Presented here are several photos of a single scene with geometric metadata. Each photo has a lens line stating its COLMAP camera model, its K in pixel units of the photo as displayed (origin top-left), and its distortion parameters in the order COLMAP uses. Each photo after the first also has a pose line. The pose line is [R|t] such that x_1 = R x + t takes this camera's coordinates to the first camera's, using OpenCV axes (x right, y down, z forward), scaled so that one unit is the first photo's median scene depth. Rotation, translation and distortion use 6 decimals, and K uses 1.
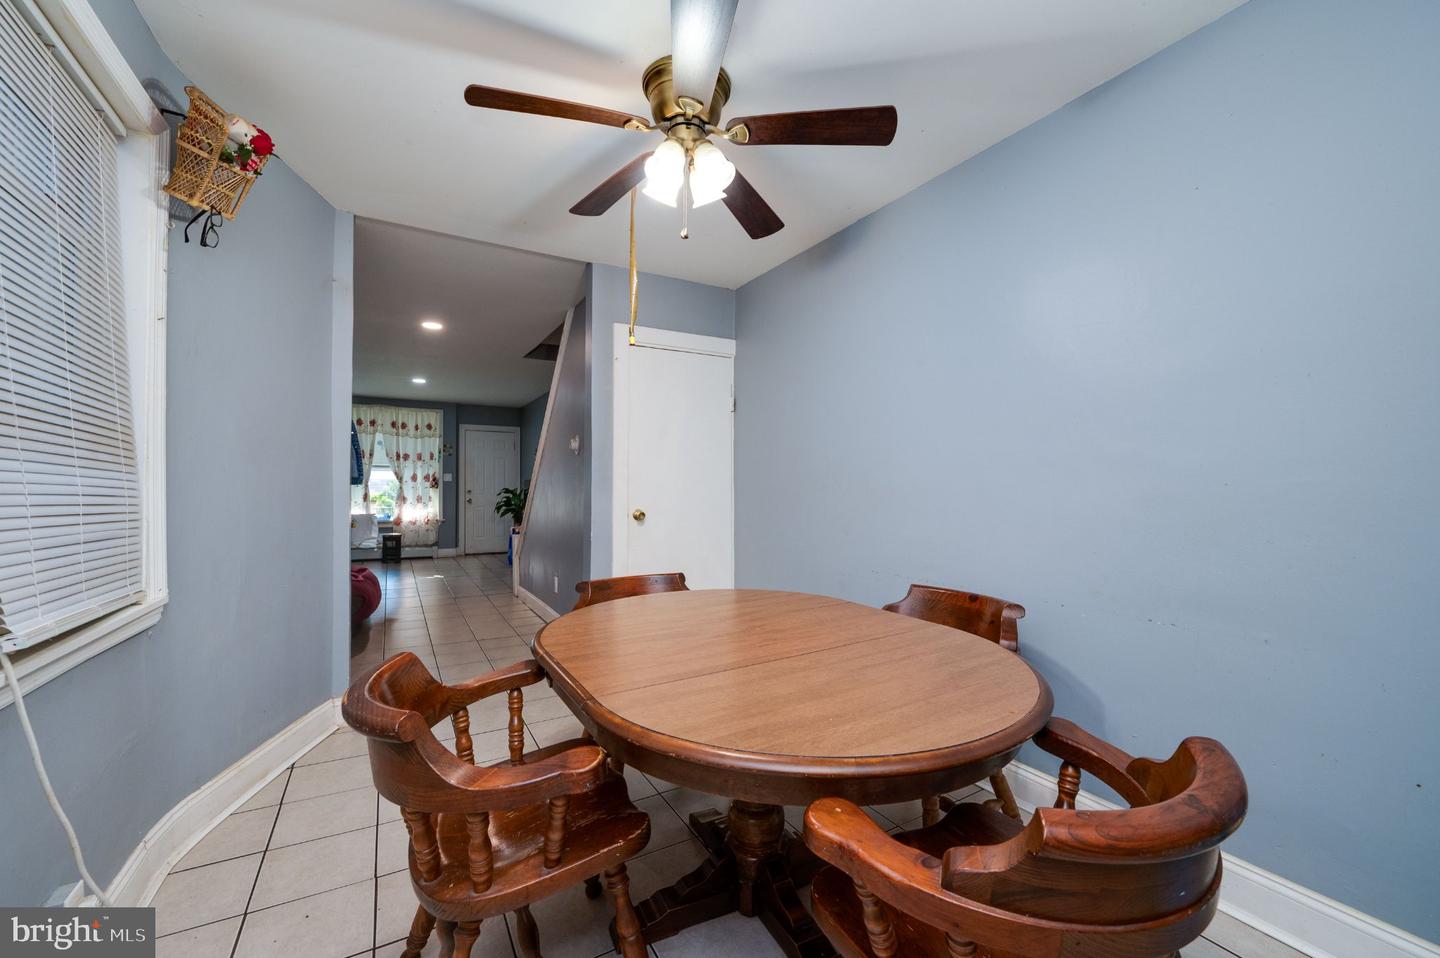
lens RADIAL K [[585.3, 0, 718.8], [0, 585.3, 490.0], [0, 0, 1]] dist [-0.000941, -0.000029]
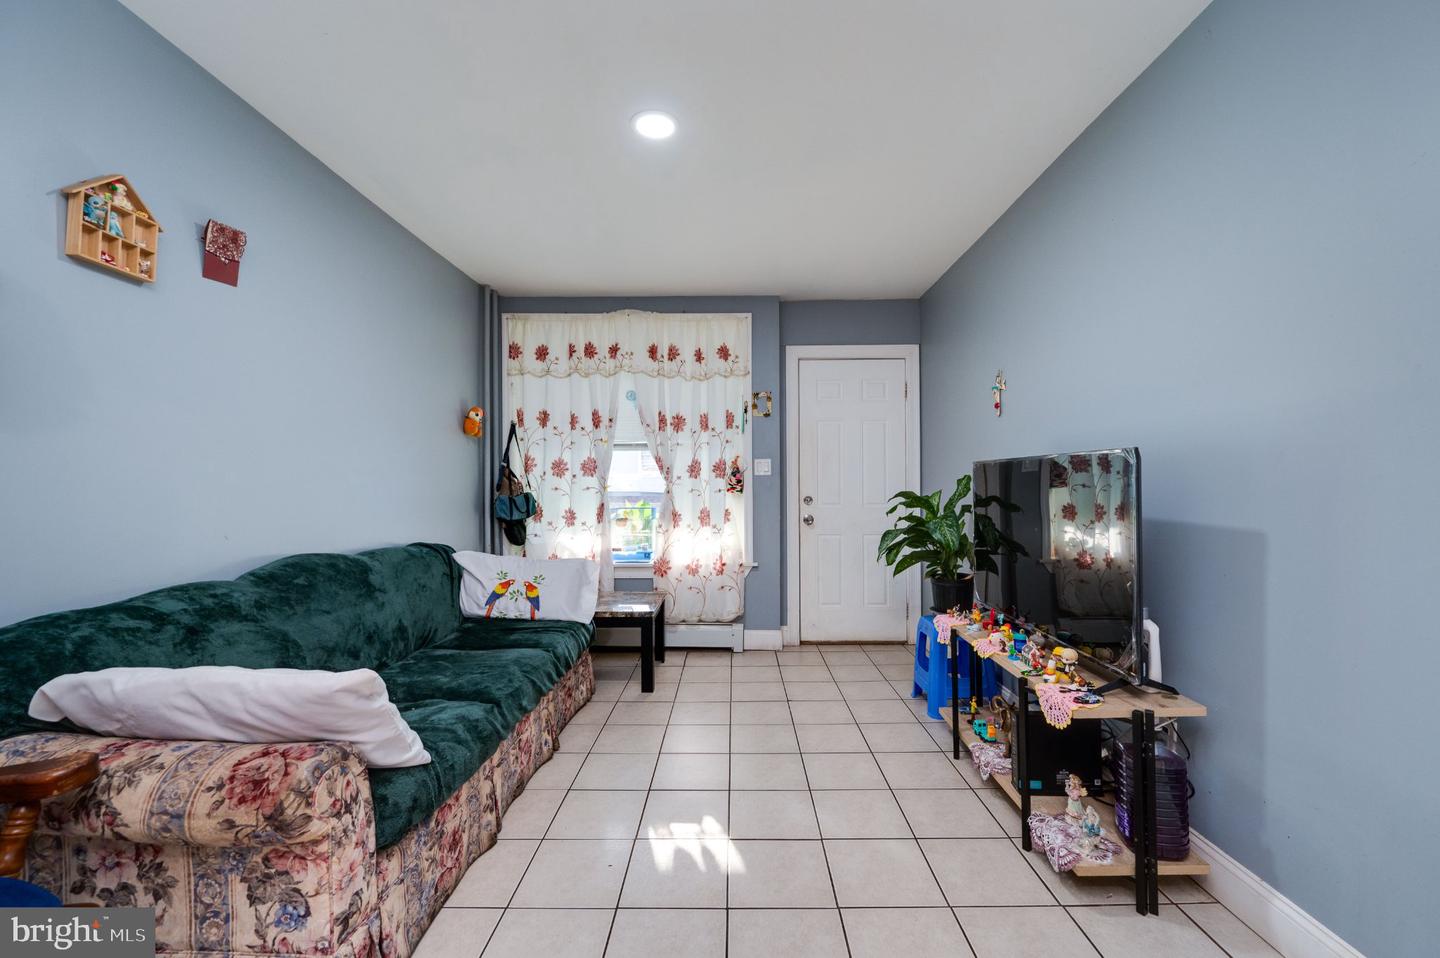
lens RADIAL K [[585.3, 0, 719.9], [0, 585.3, 482.3], [0, 0, 1]] dist [-0.000941, -0.000029]
pose [[0.869830, -0.007982, -0.493287, -0.283785], [0.007050, 0.999968, -0.003750, -0.008855], [0.493301, -0.000216, 0.869859, 0.621683]]
